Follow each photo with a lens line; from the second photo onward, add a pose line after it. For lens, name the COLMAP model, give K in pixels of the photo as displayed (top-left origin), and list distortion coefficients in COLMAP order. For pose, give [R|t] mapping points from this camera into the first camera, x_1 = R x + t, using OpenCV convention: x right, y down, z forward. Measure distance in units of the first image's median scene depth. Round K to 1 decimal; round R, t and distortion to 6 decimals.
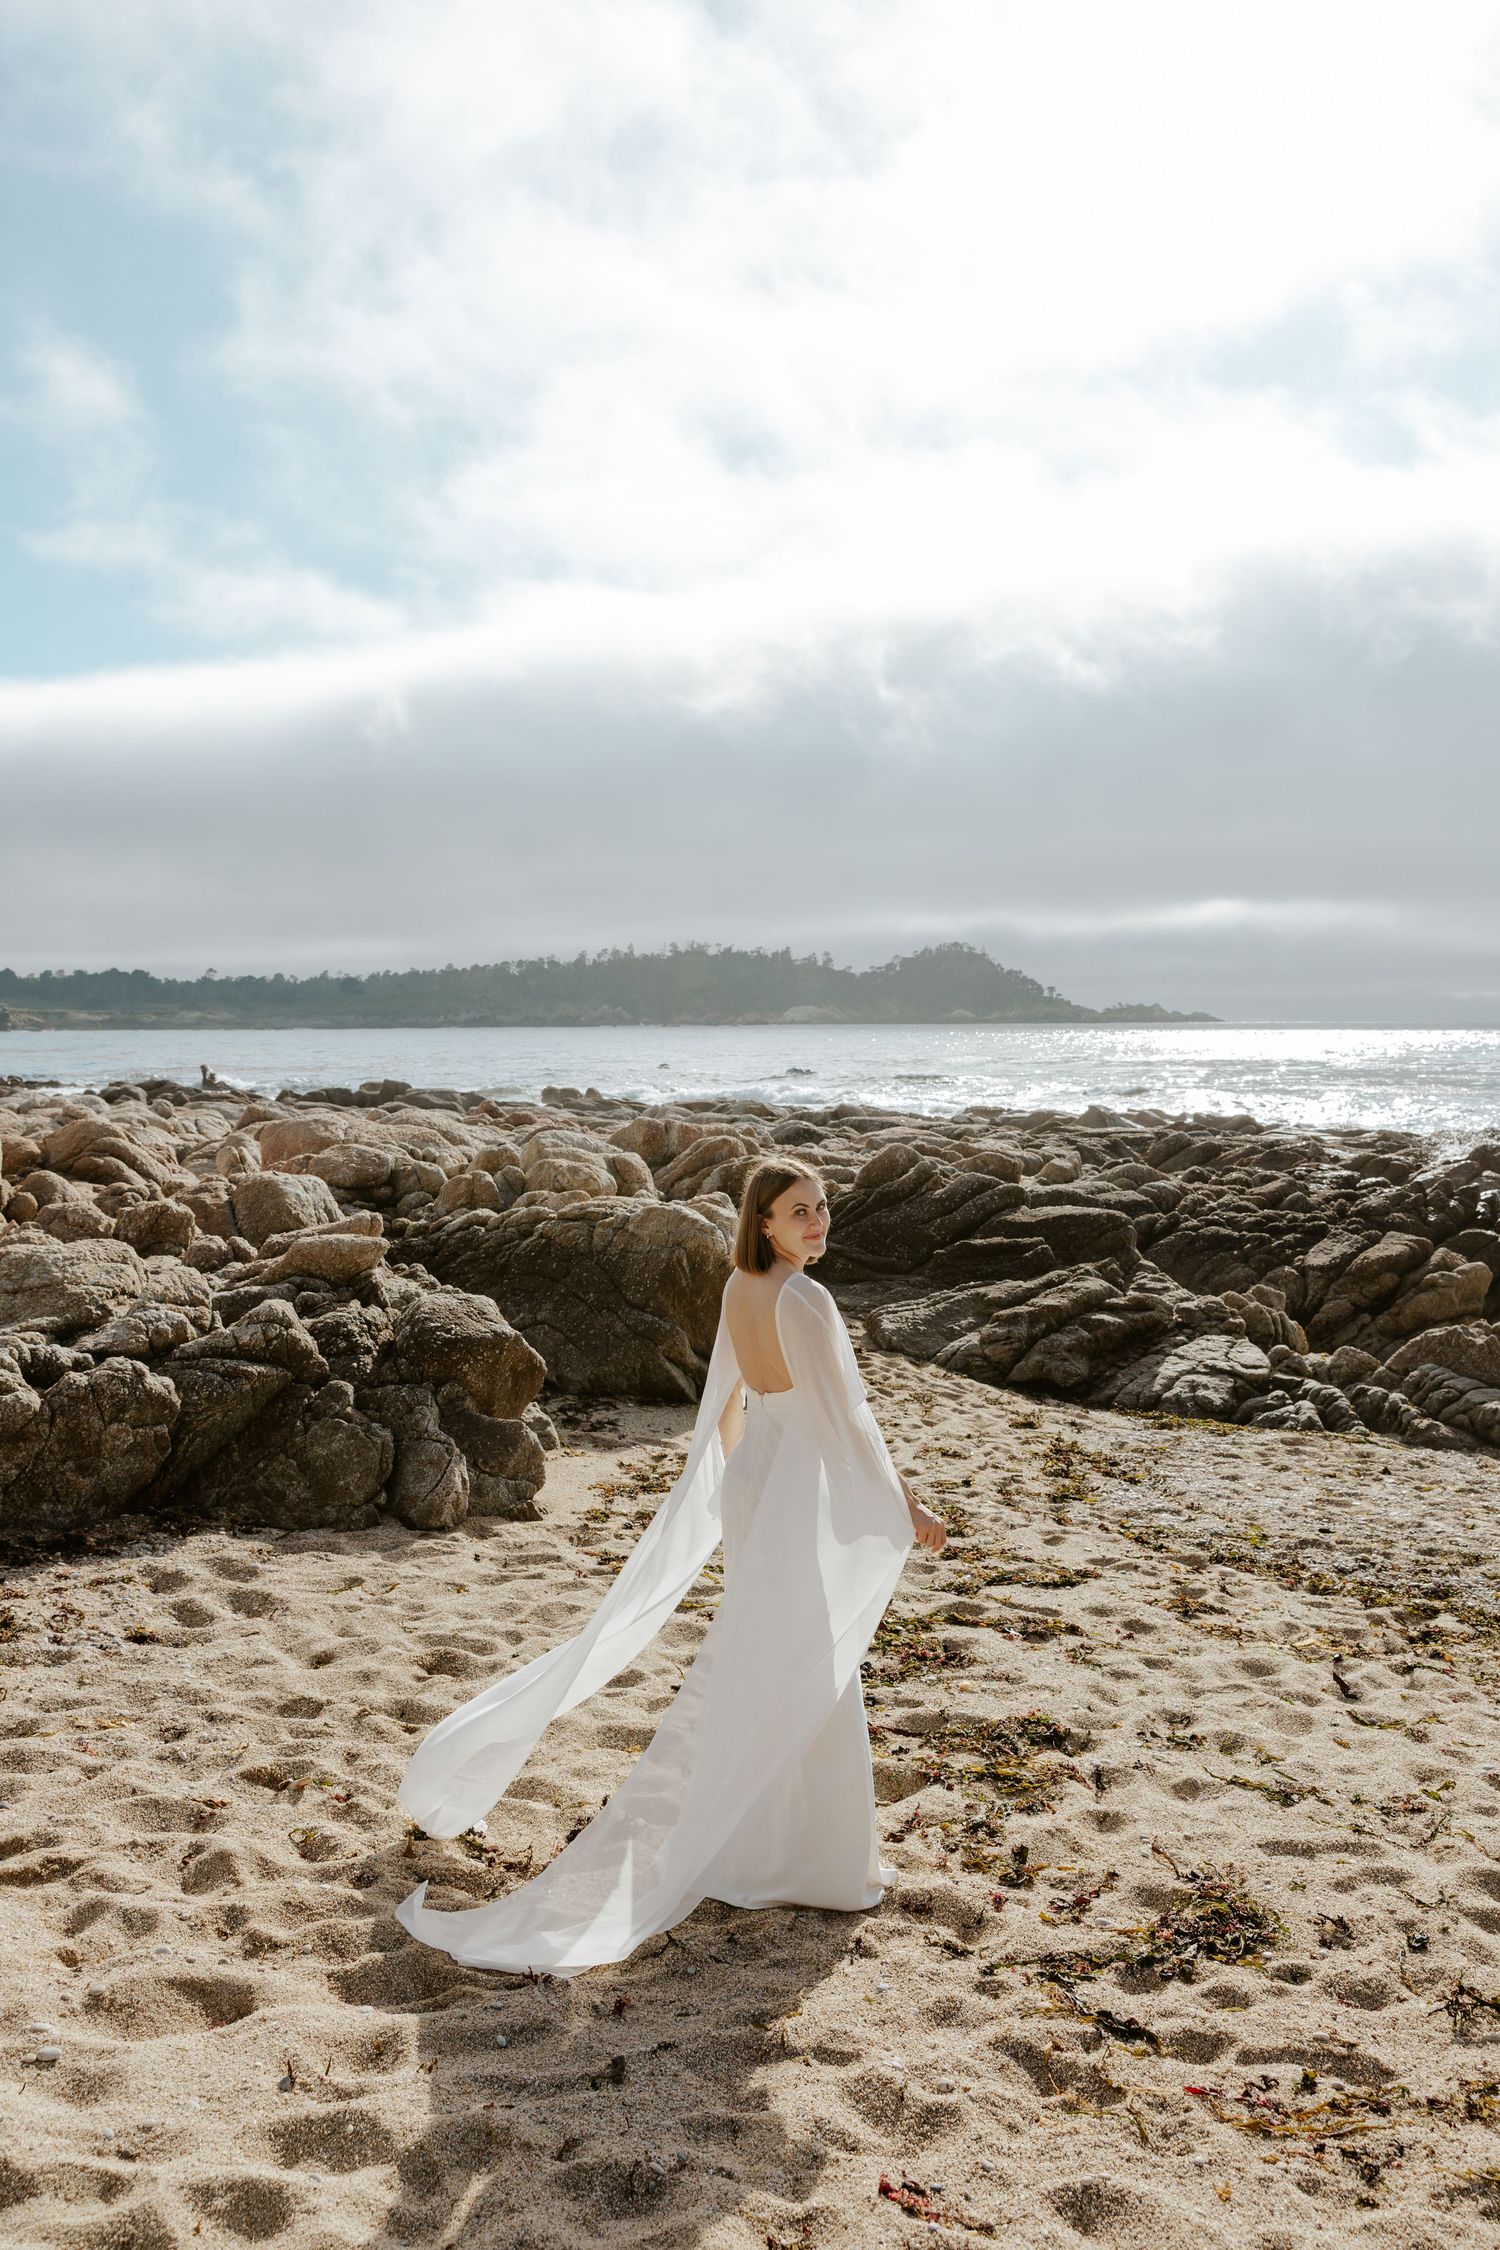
lens RADIAL K [[1929.2, 0, 750.0], [0, 1929.2, 1125.0], [0, 0, 1]] dist [-0.003561, 0.013075]
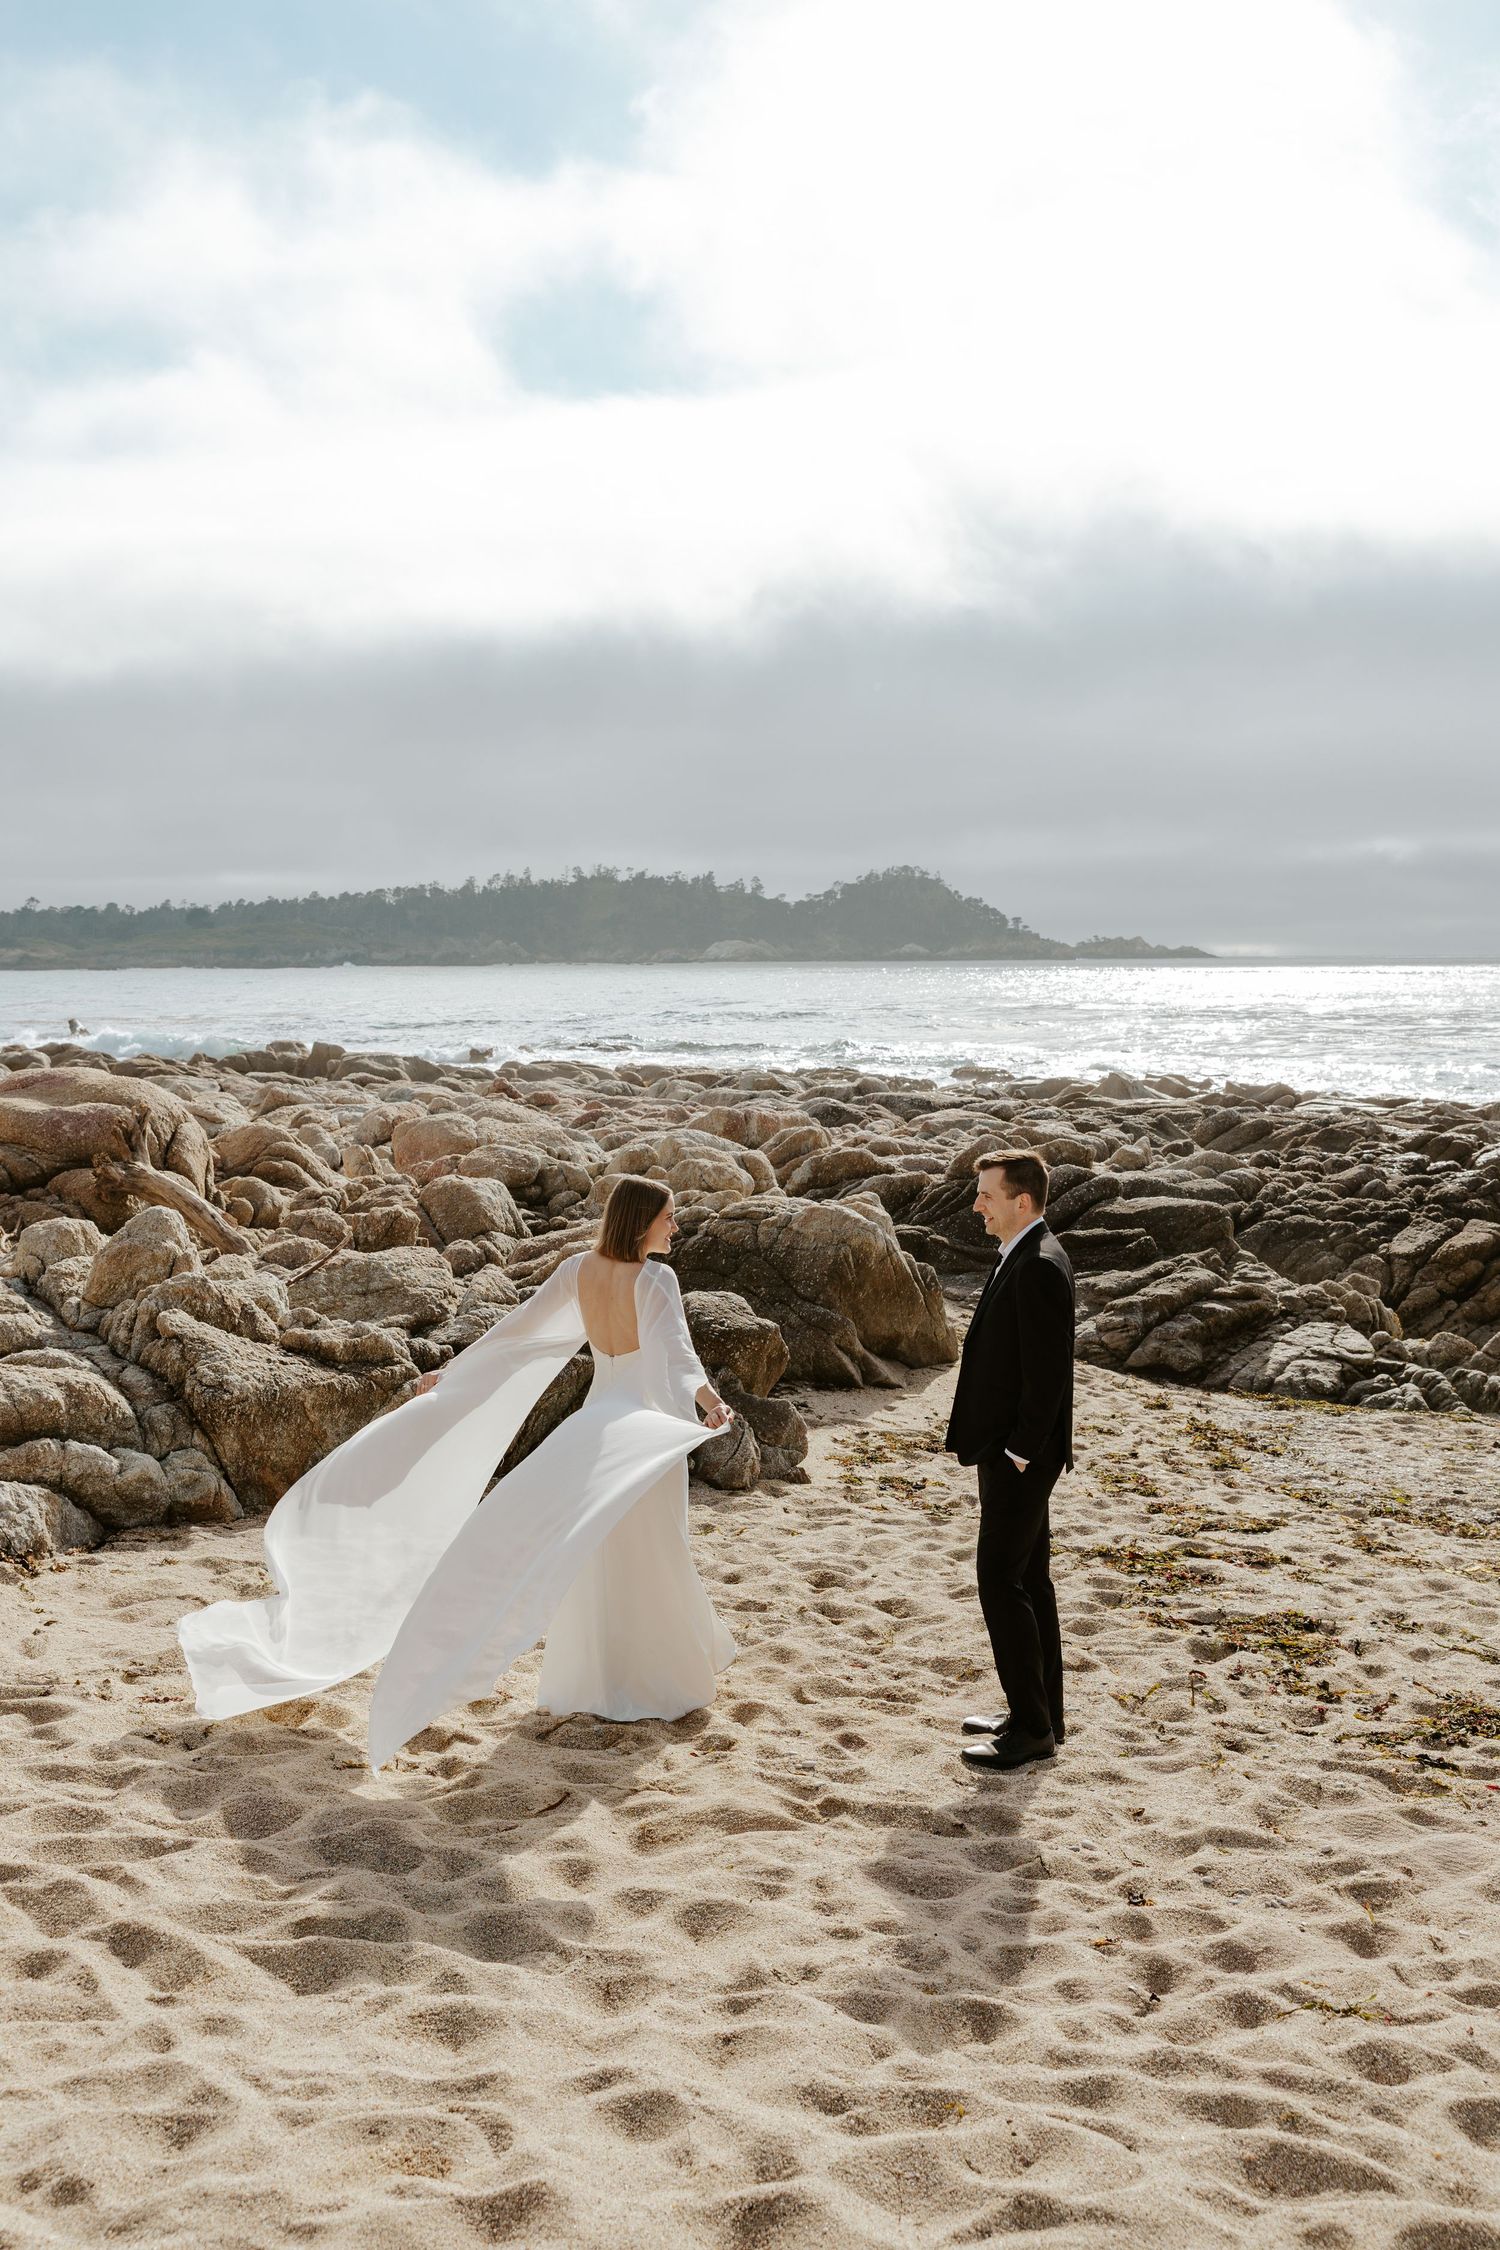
lens RADIAL K [[2236.6, 0, 750.0], [0, 2236.6, 1125.0], [0, 0, 1]] dist [0.041441, -0.005186]
pose [[0.999399, -0.004281, 0.034405, -0.122299], [0.003598, 0.999795, 0.019913, -0.026649], [-0.034483, -0.019777, 0.999210, -0.231944]]
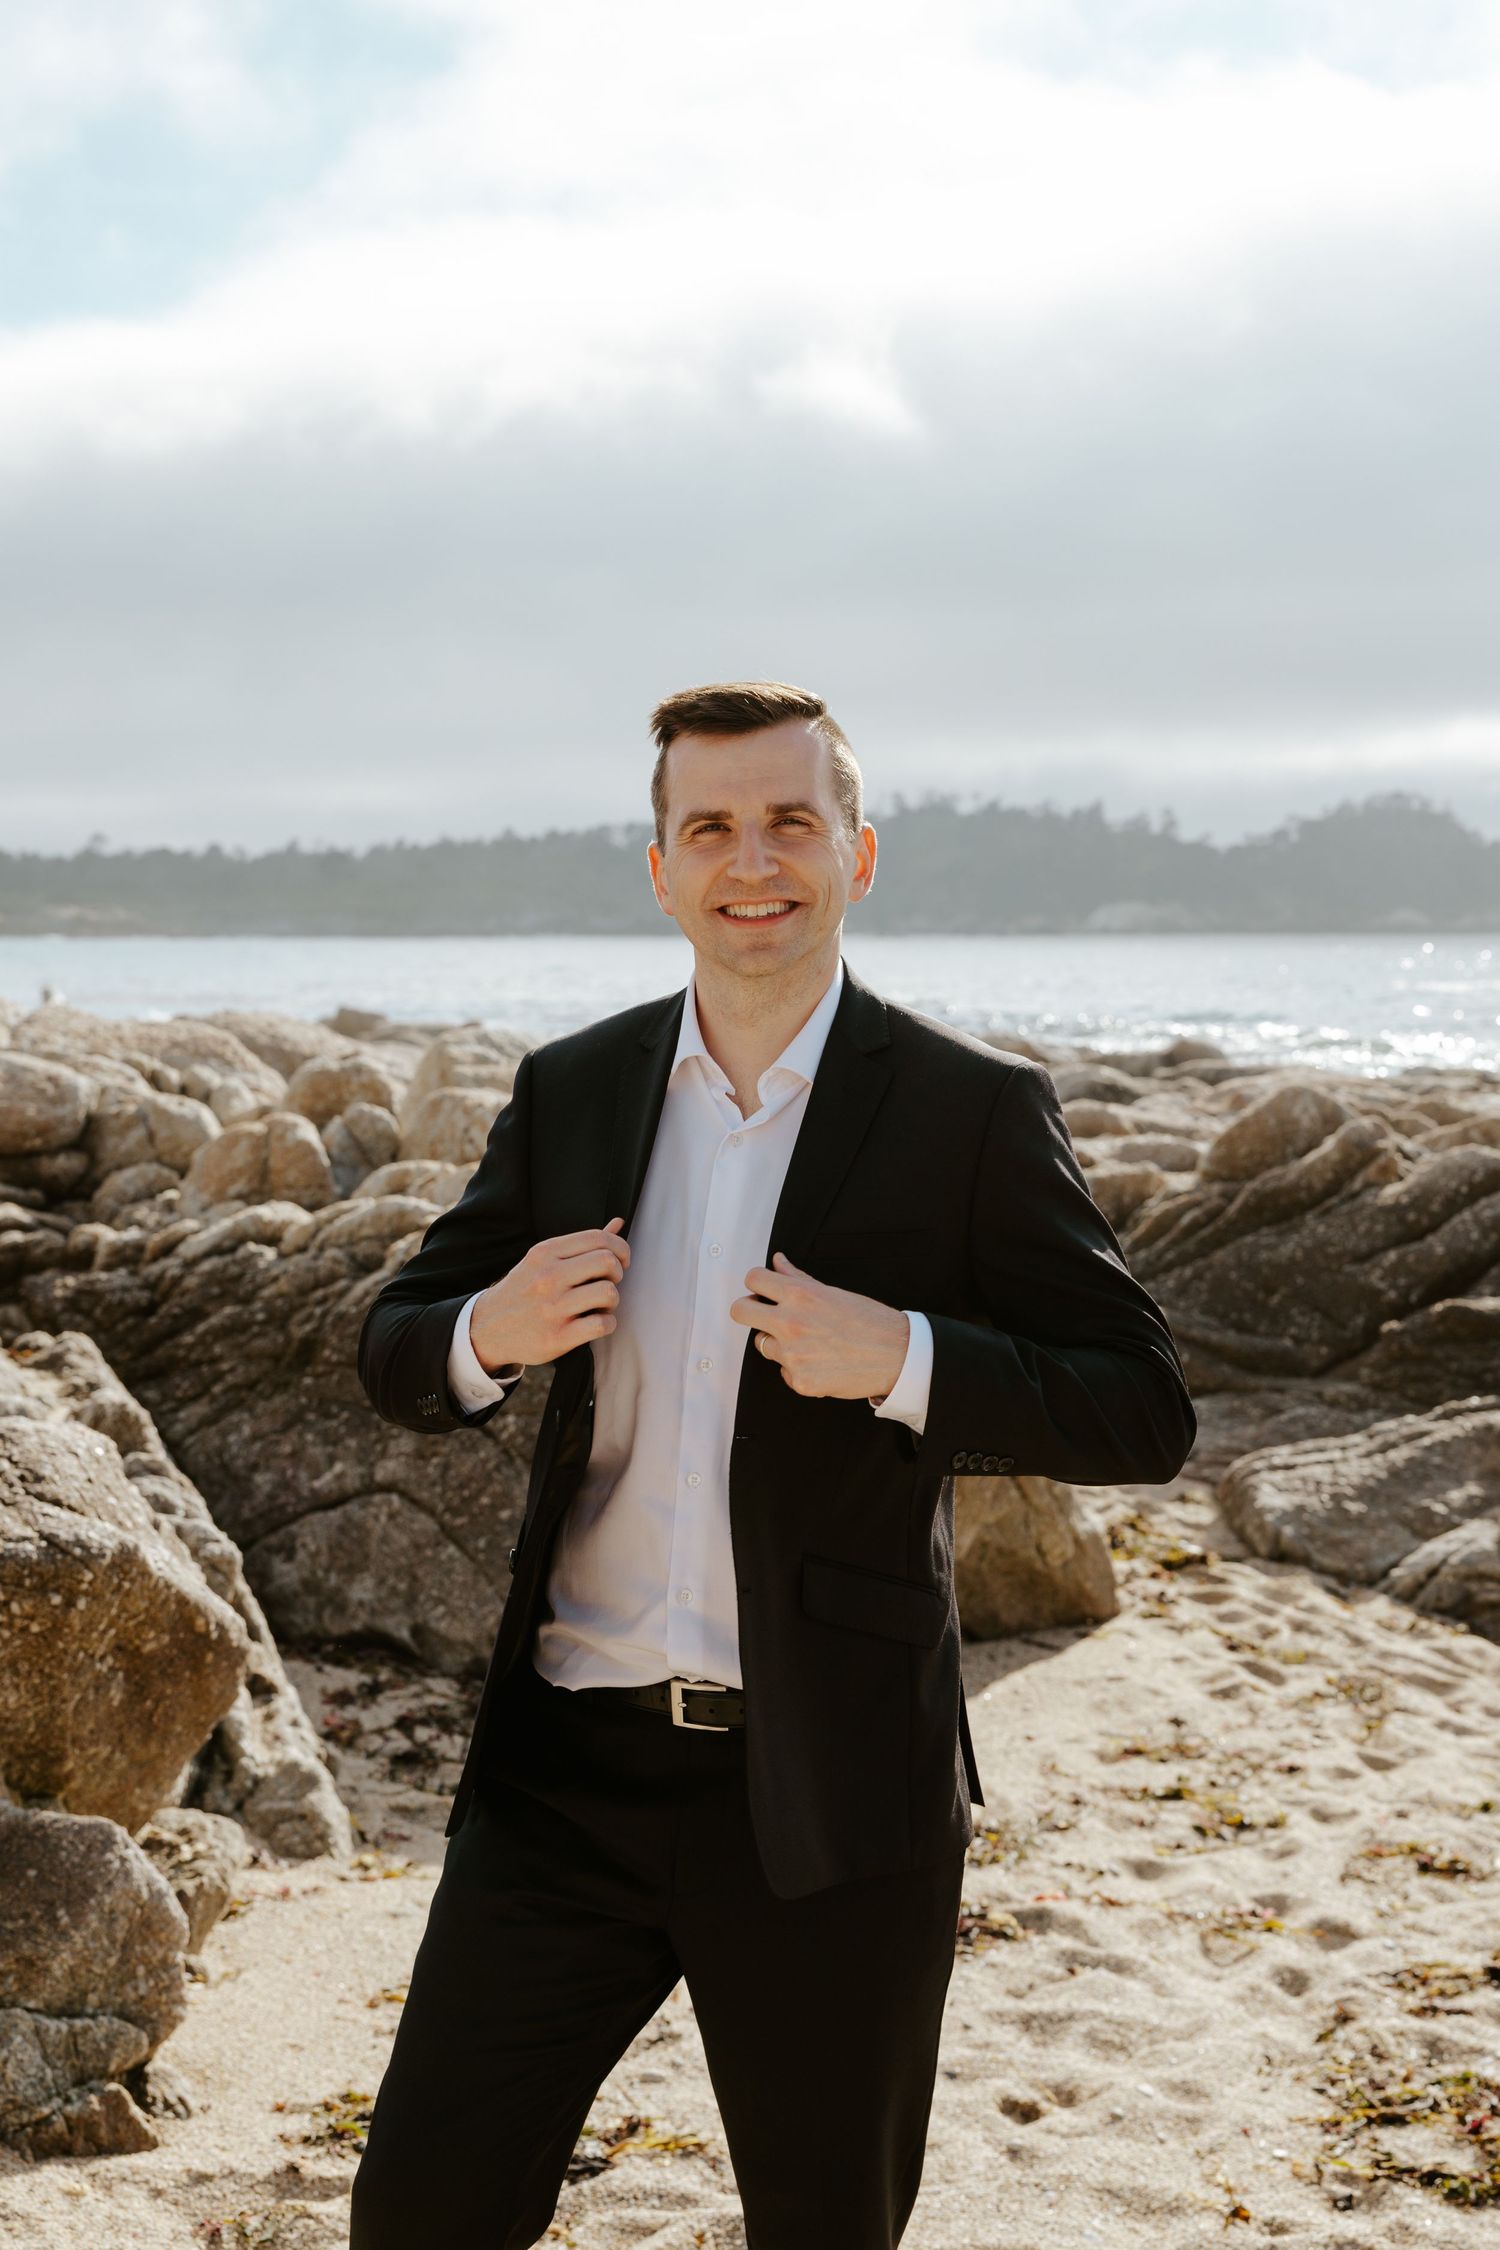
lens RADIAL K [[3392.4, 0, 764.1], [0, 3392.4, 1128.9], [0, 0, 1]] dist [0.048038, -0.036672]
pose [[0.996958, 0.007986, -0.077536, 0.020572], [-0.007553, 0.999954, 0.005867, 0.022833], [0.077580, -0.005263, 0.996972, 0.292650]]
